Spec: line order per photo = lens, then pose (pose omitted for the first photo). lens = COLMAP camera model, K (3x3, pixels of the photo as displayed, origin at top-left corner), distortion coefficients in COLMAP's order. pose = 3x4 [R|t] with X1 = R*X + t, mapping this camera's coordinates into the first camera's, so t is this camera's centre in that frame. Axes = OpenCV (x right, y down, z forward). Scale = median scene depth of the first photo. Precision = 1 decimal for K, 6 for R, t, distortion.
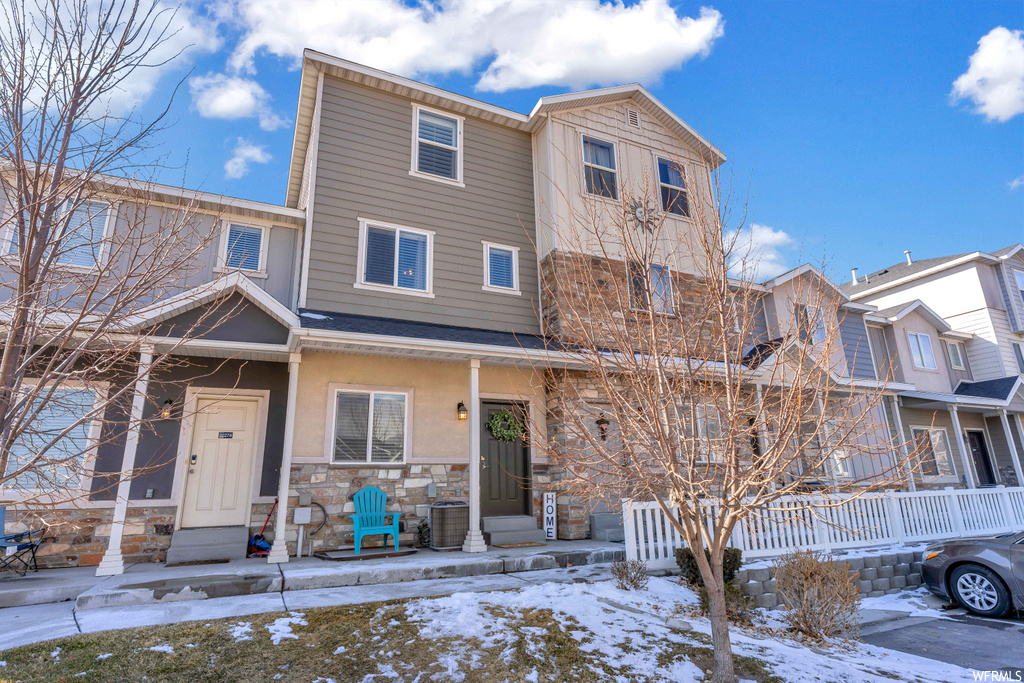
lens RADIAL K [[532.5, 0, 512.0], [0, 532.5, 341.5], [0, 0, 1]] dist [0.002387, 0.000781]
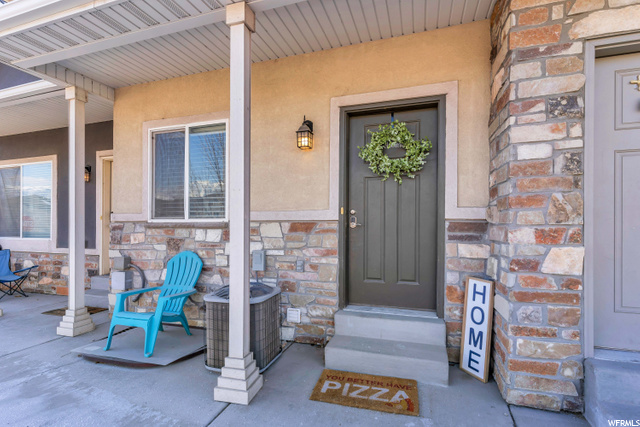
lens RADIAL K [[315.9, 0, 318.5], [0, 315.9, 226.1], [0, 0, 1]] dist [0.002025, 0.000227]
pose [[0.726705, 0.025890, -0.686461, 0.160089], [0.173137, 0.960127, 0.219499, 0.154448], [0.664773, -0.278363, 0.693247, 0.737601]]
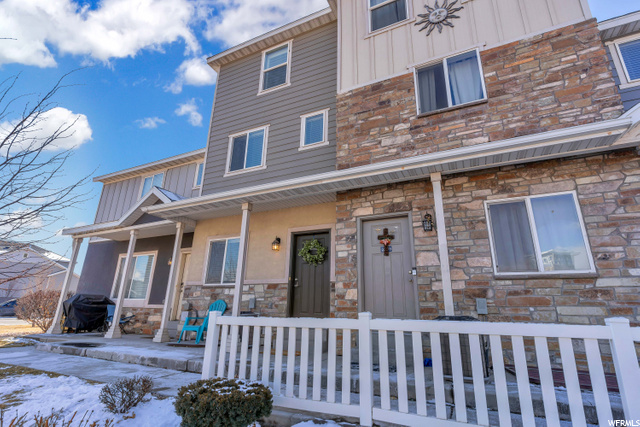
lens RADIAL K [[305.5, 0, 320.0], [0, 305.5, 213.5], [0, 0, 1]] dist [0.004520, 0.000320]
pose [[0.642698, -0.199516, -0.739684, 0.552293], [0.176409, 0.978090, -0.110543, 0.160029], [0.745533, -0.059441, 0.663813, 0.580571]]
